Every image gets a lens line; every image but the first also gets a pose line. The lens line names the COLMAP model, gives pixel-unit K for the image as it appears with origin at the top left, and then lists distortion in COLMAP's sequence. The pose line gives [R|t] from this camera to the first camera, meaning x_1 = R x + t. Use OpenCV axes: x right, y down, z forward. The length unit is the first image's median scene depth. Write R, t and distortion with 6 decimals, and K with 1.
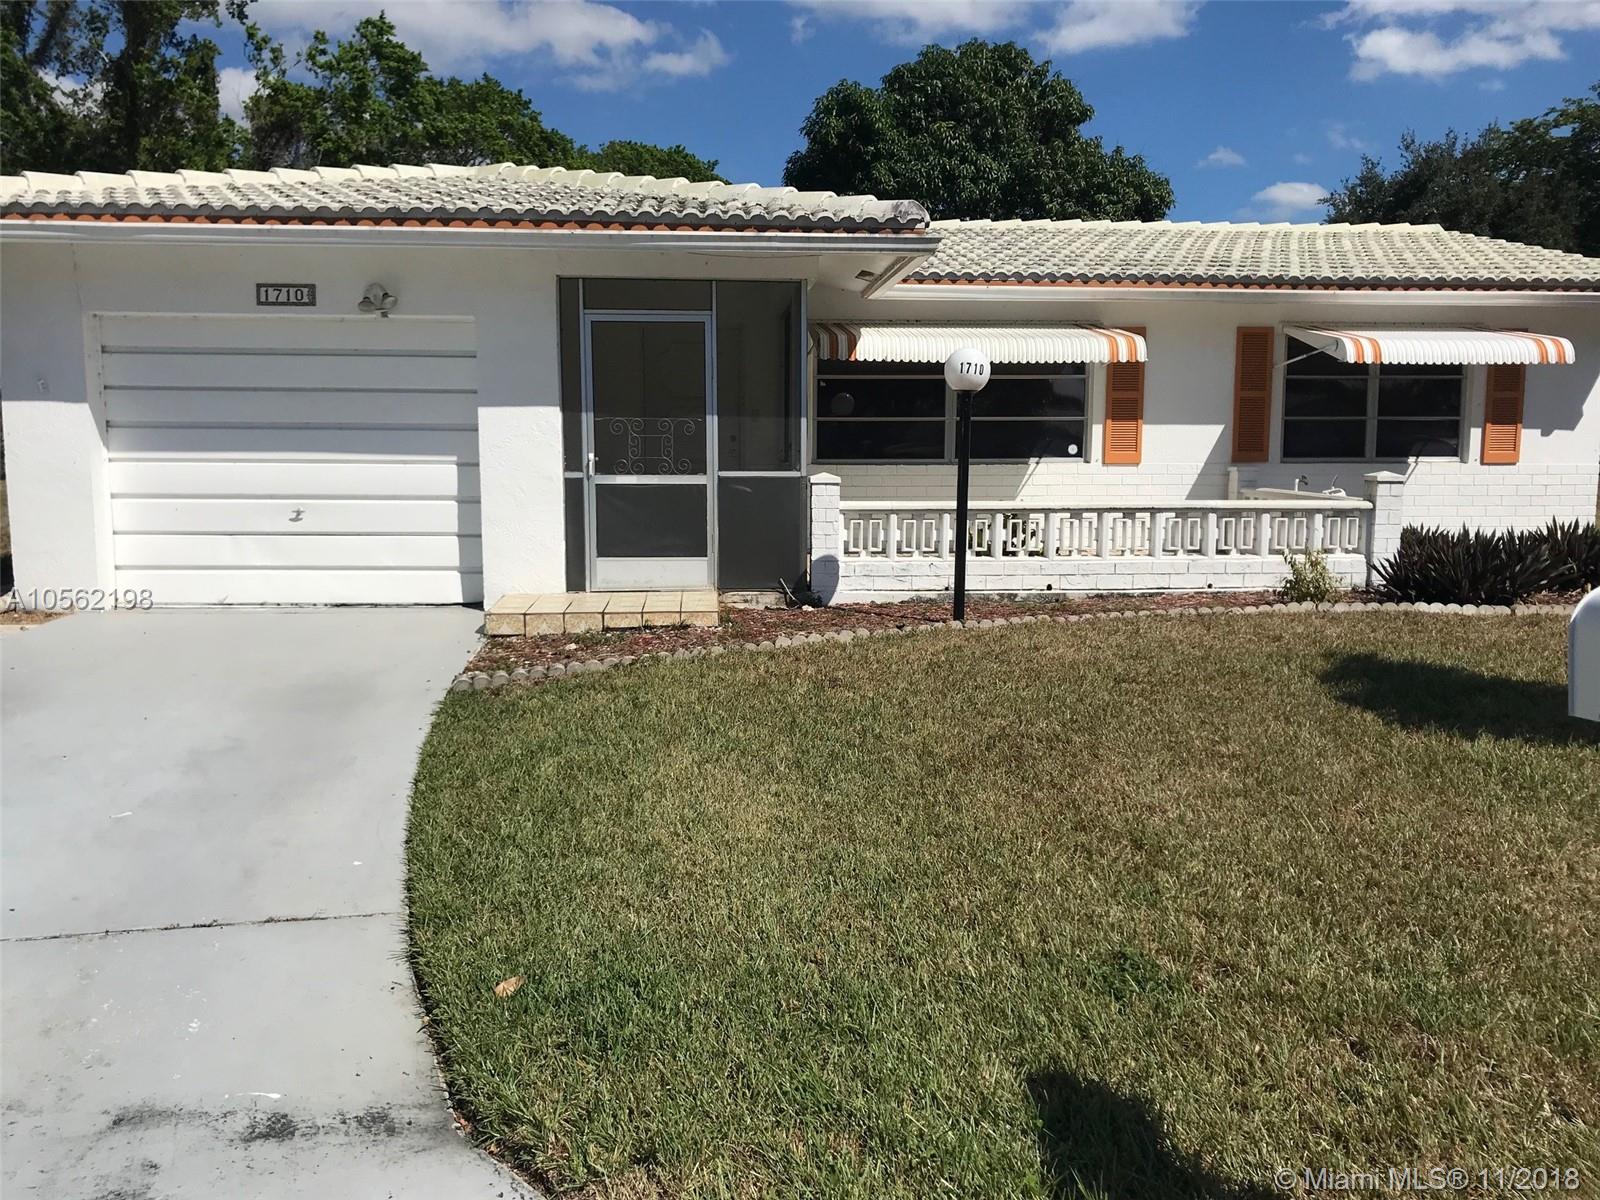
lens RADIAL K [[1348.5, 0, 799.5], [0, 1348.5, 610.9], [0, 0, 1]] dist [0.015319, -0.012427]
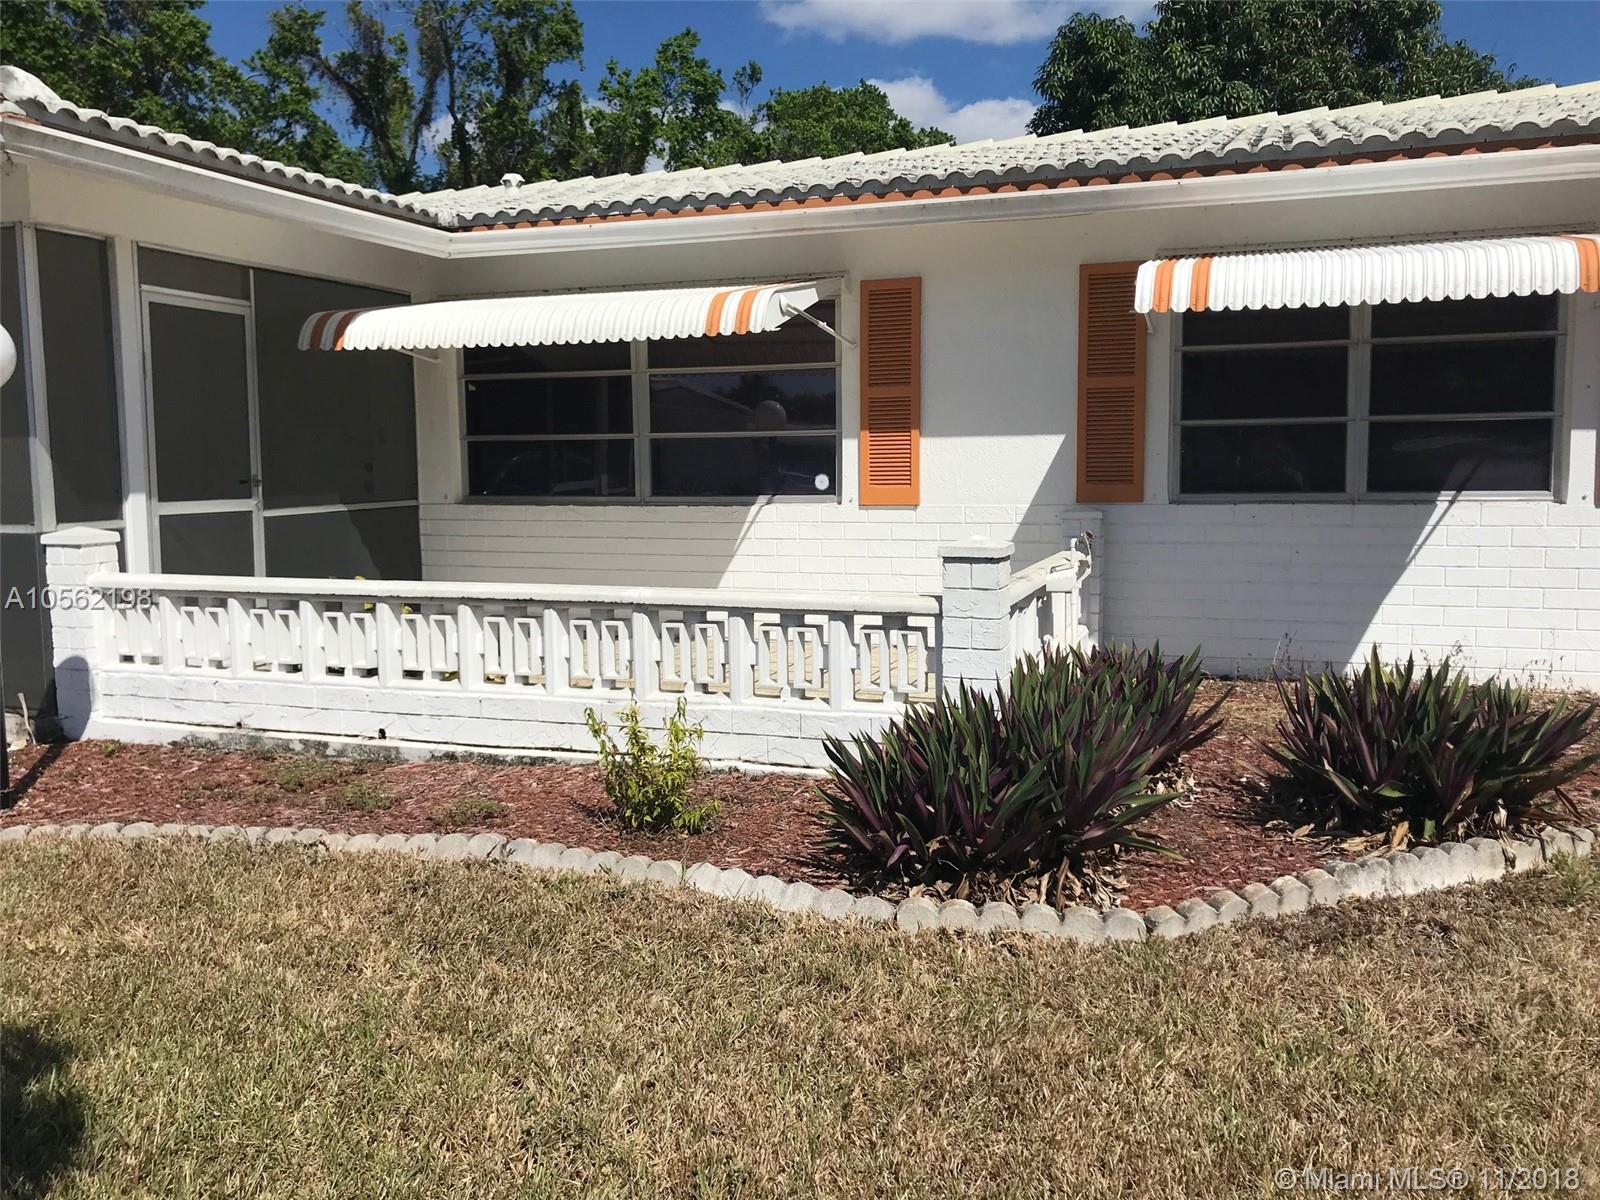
lens RADIAL K [[1348.5, 0, 799.1], [0, 1348.5, 585.0], [0, 0, 1]] dist [0.015319, -0.012427]
pose [[0.911811, 0.024267, -0.409892, 0.448716], [-0.038380, 0.998919, -0.026238, -0.055914], [0.408812, 0.039656, 0.911757, 0.438146]]
